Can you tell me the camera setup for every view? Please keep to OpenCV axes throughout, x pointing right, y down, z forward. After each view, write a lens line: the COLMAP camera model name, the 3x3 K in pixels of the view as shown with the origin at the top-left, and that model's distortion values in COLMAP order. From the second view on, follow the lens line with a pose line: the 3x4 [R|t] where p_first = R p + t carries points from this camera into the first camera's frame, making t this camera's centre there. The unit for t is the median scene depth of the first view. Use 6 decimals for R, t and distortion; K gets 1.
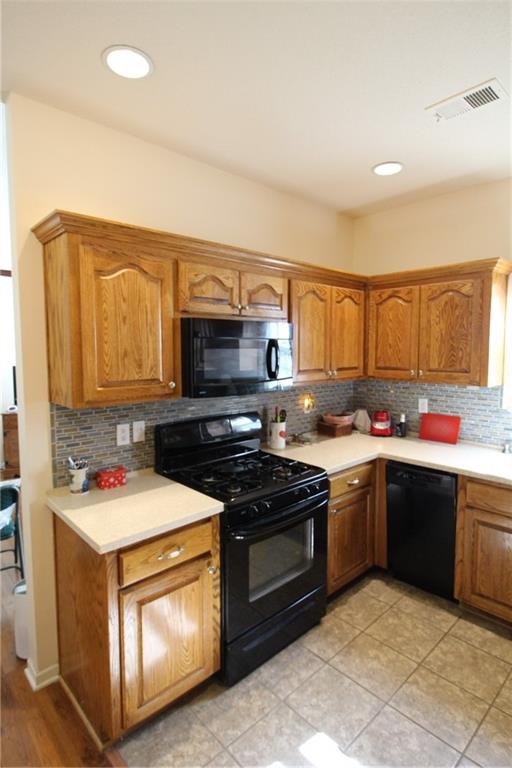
lens RADIAL K [[417.3, 0, 255.7], [0, 417.3, 382.6], [0, 0, 1]] dist [-0.003216, 0.000258]
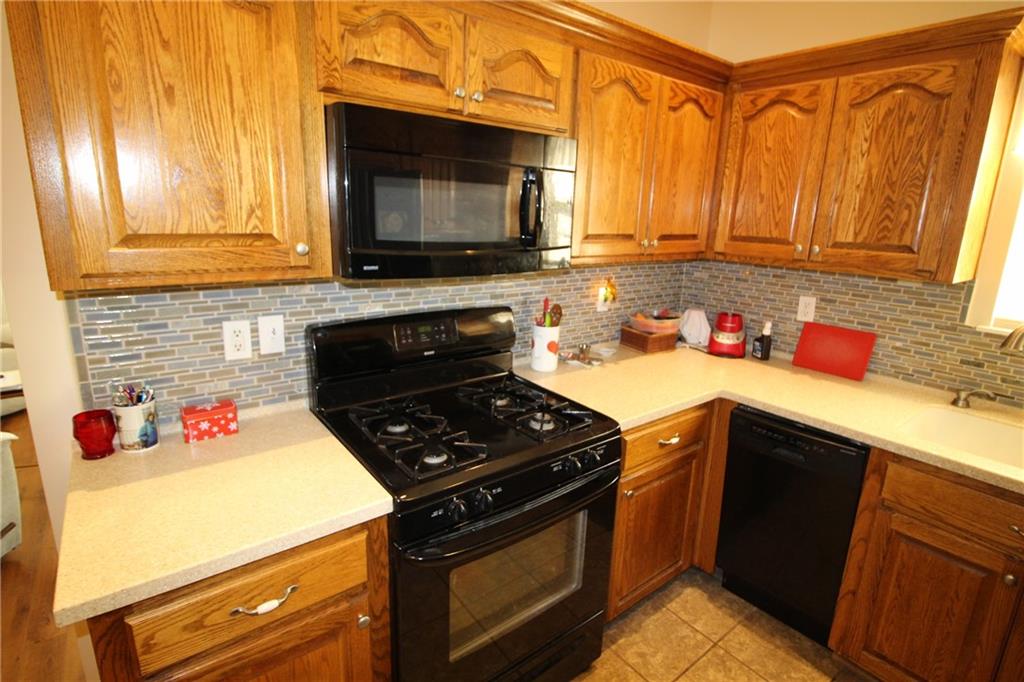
lens RADIAL K [[513.2, 0, 513.2], [0, 513.2, 341.6], [0, 0, 1]] dist [-0.006380, -0.003557]
pose [[0.994735, 0.058001, -0.084484, 0.075723], [-0.043662, 0.985720, 0.162634, 0.003452], [0.092711, -0.158089, 0.983063, 0.324376]]
